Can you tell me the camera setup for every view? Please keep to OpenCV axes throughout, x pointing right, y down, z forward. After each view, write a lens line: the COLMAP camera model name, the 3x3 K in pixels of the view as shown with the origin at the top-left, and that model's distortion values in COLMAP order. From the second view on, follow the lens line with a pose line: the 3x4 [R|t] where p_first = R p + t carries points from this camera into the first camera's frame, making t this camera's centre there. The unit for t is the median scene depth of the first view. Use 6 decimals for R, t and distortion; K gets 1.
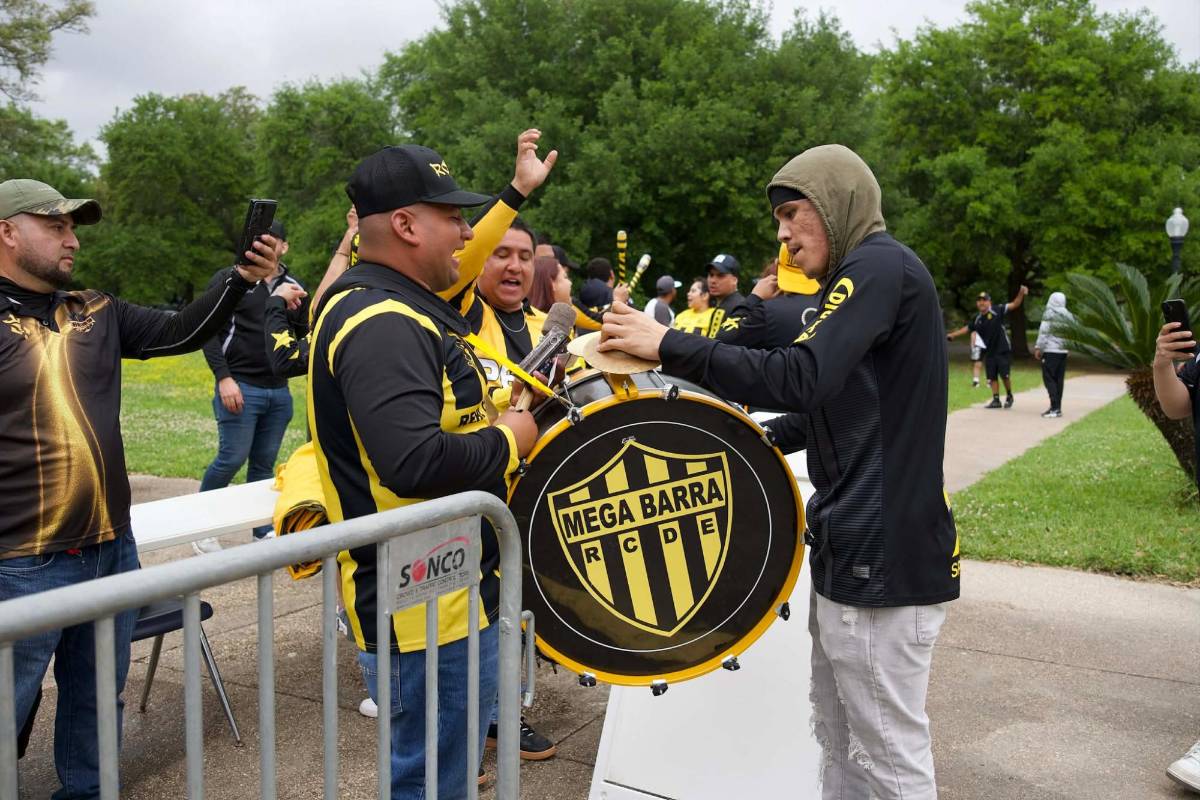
lens RADIAL K [[1018.8, 0, 600.0], [0, 1018.8, 400.0], [0, 0, 1]] dist [0.005190, -0.086928]
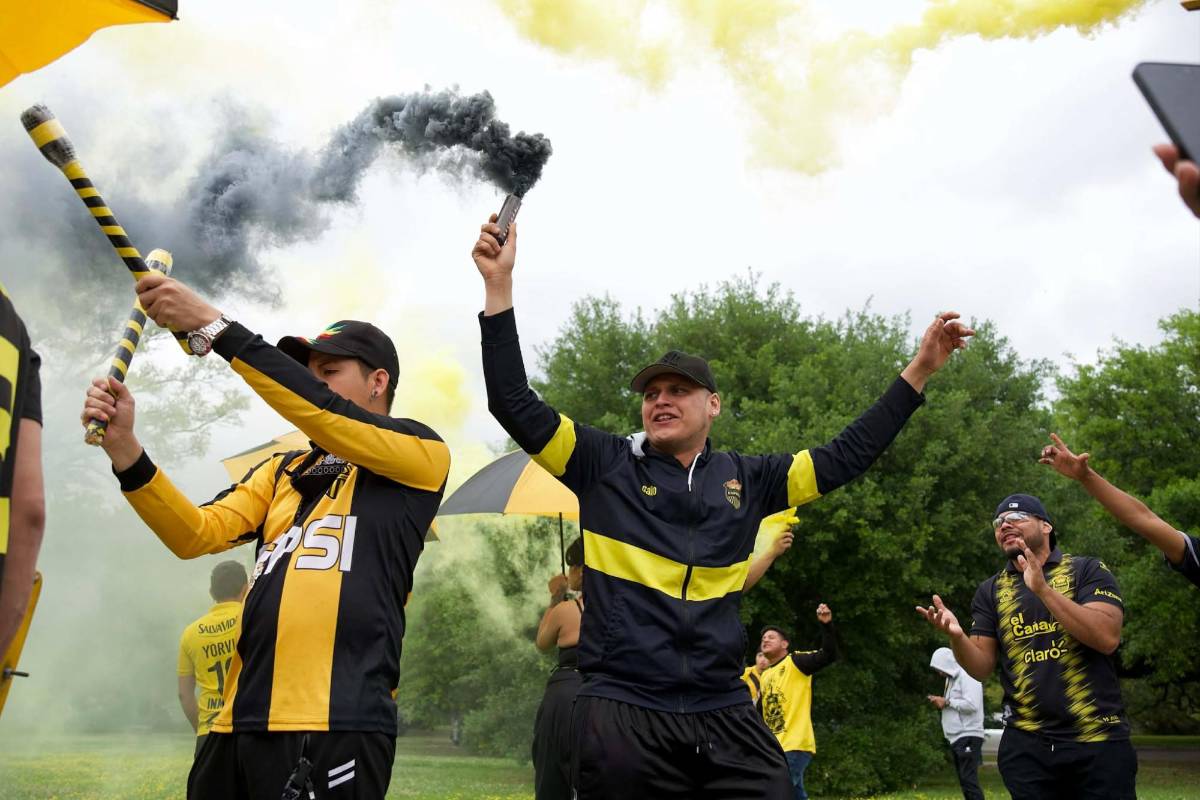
lens RADIAL K [[1018.8, 0, 600.0], [0, 1018.8, 400.0], [0, 0, 1]] dist [0.005190, -0.086928]
pose [[0.983554, -0.048173, -0.174069, 0.065472], [-0.022122, 0.924386, -0.380815, -0.003863], [0.179252, 0.378403, 0.908119, 0.229403]]
